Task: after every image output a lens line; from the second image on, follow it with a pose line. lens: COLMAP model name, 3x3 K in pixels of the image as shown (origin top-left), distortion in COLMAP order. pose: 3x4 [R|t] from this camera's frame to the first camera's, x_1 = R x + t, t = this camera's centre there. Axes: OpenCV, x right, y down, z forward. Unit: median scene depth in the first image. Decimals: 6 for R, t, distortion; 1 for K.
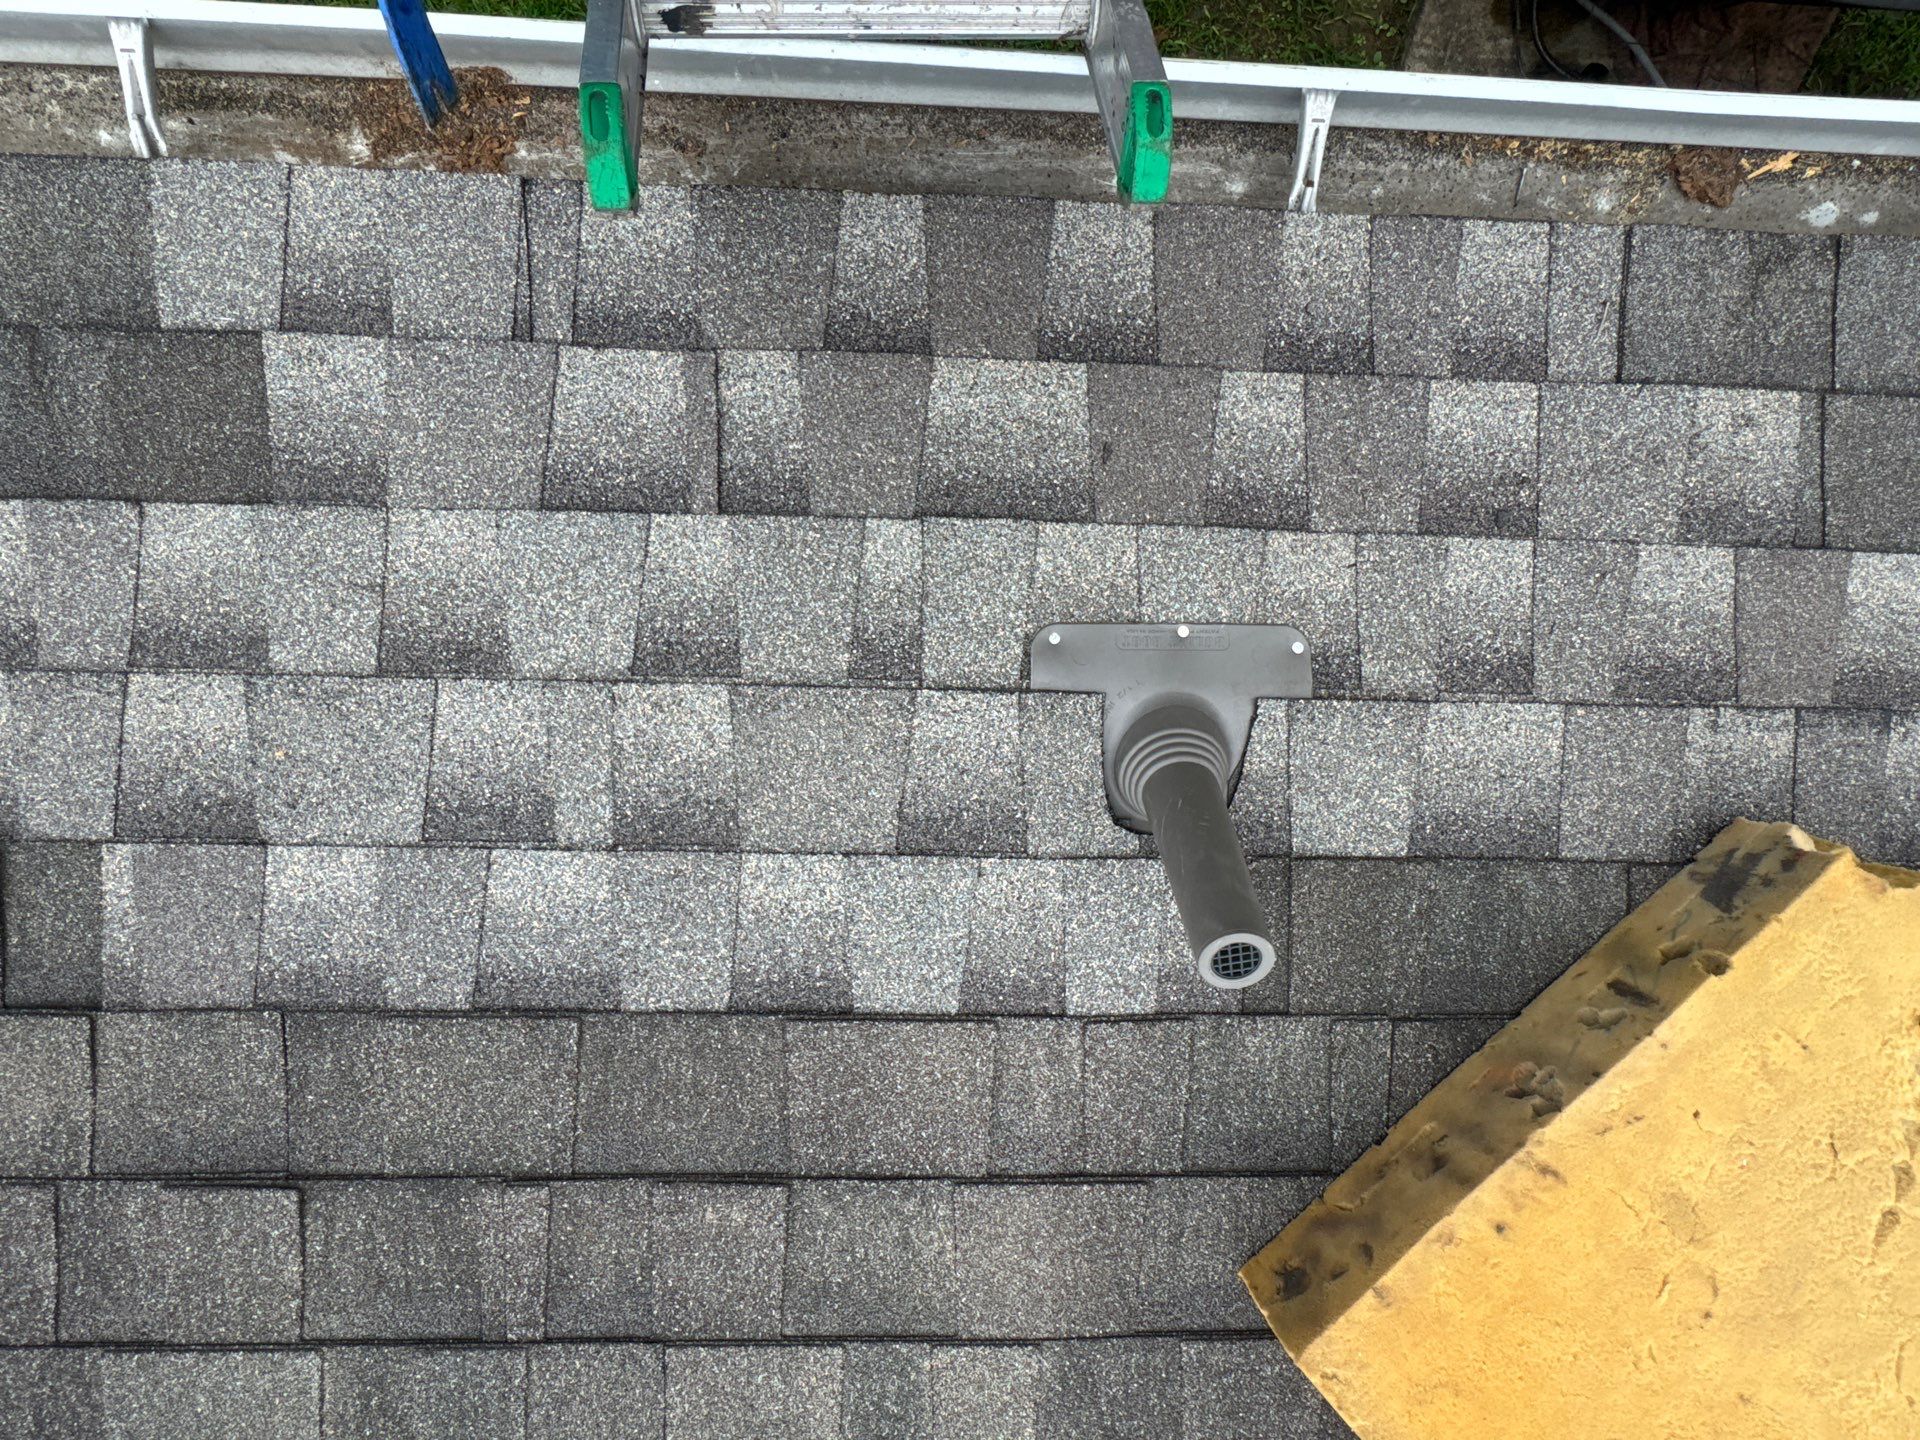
lens RADIAL K [[1067.9, 0, 960.9], [0, 1067.9, 720.2], [0, 0, 1]] dist [-0.000472, -0.000780]
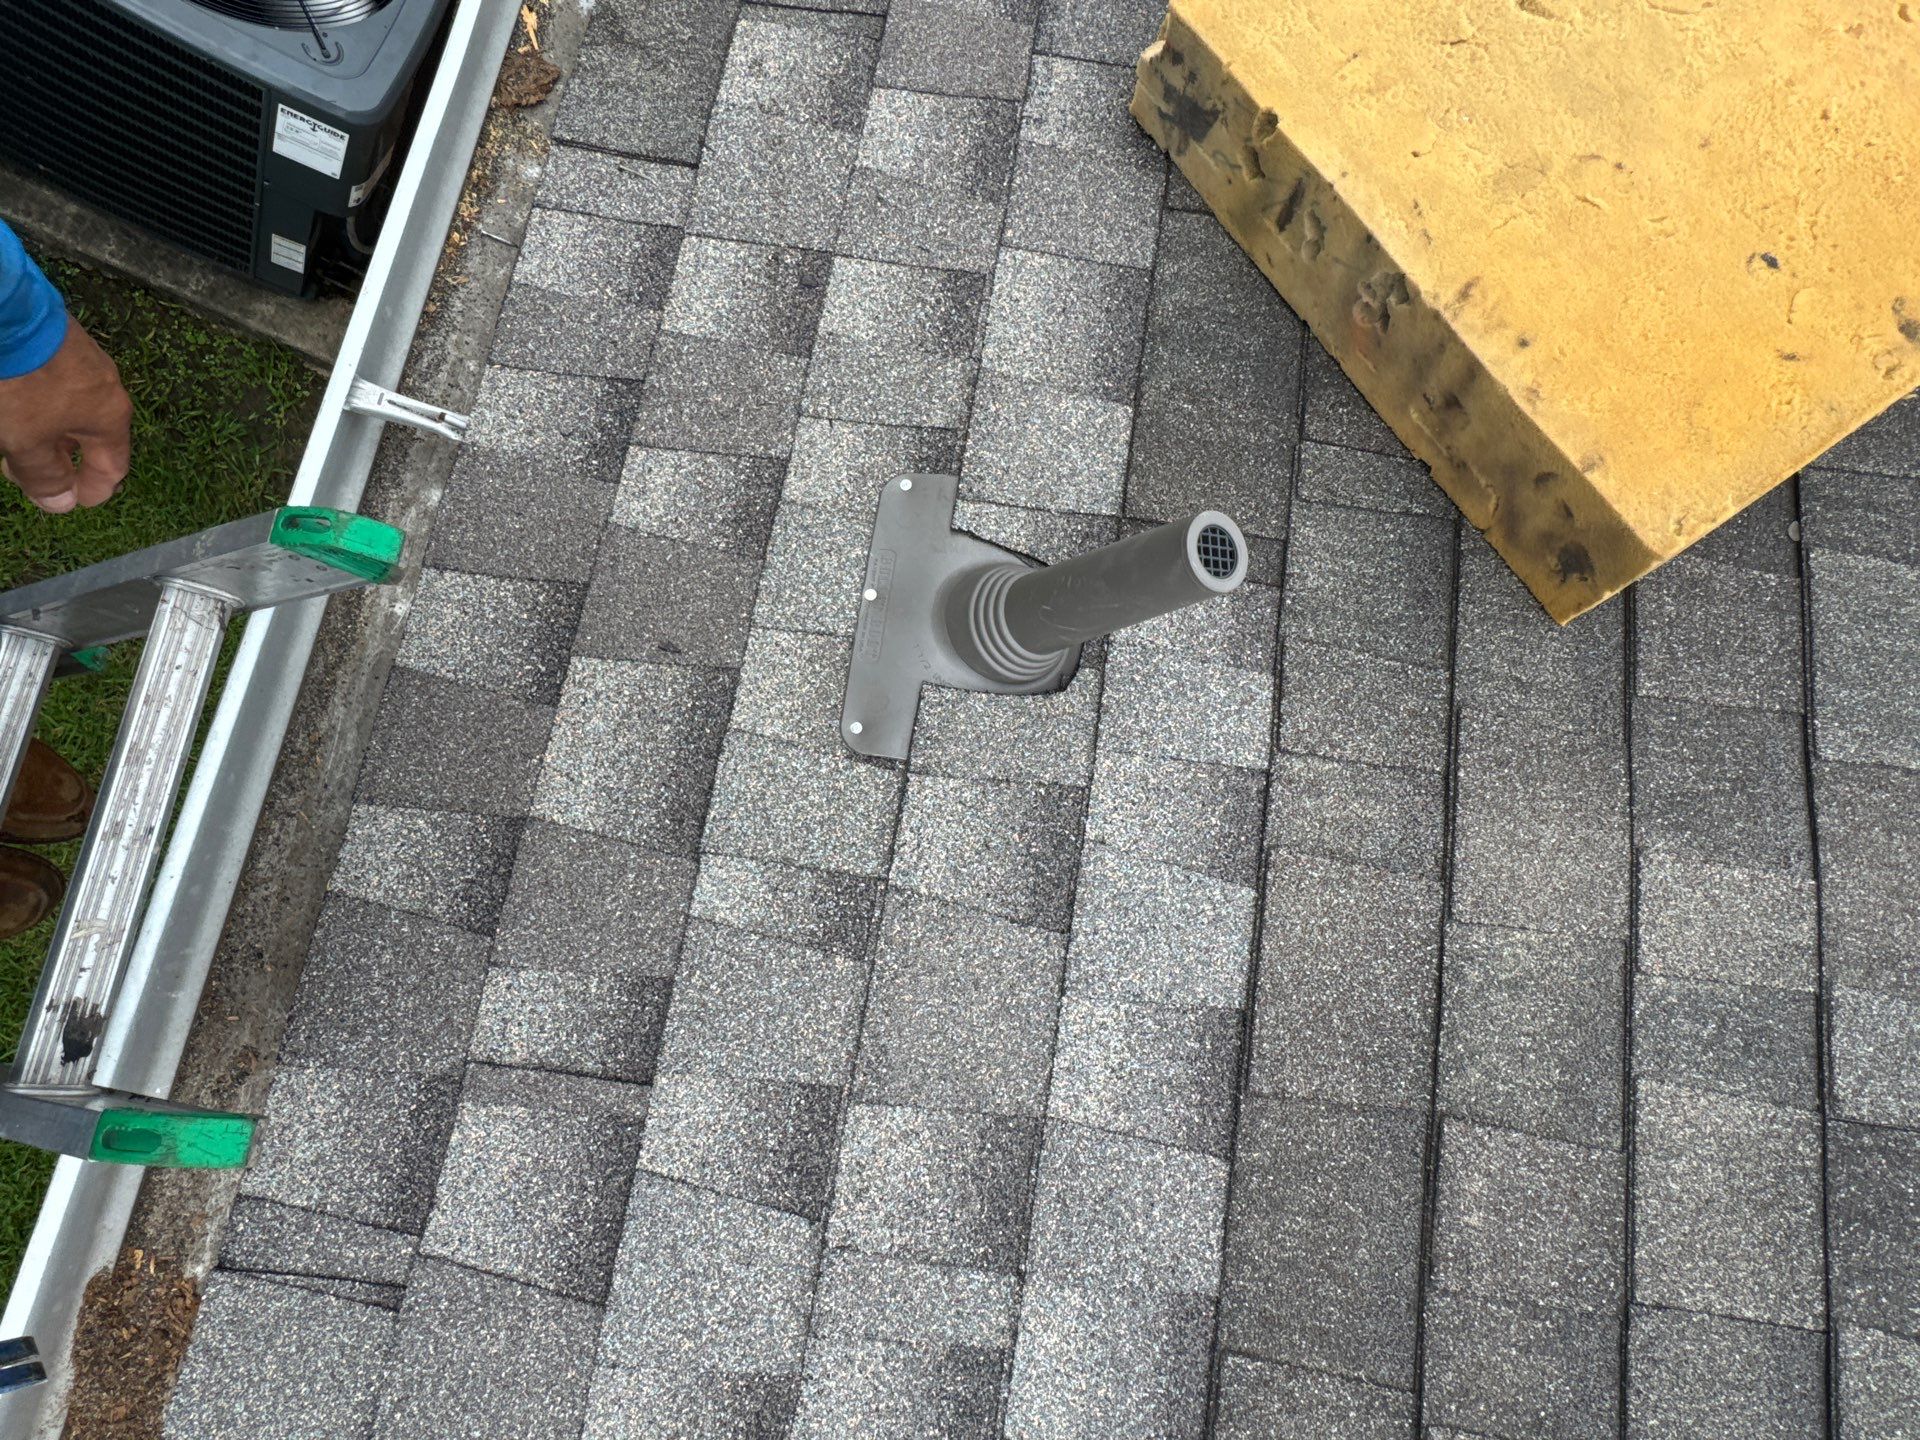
lens RADIAL K [[1067.9, 0, 961.3], [0, 1067.9, 719.5], [0, 0, 1]] dist [-0.000472, -0.000780]
pose [[0.136695, -0.971810, 0.192093, -0.069912], [0.990460, 0.130664, -0.043780, 0.052890], [0.017447, 0.196245, 0.980400, 0.099261]]
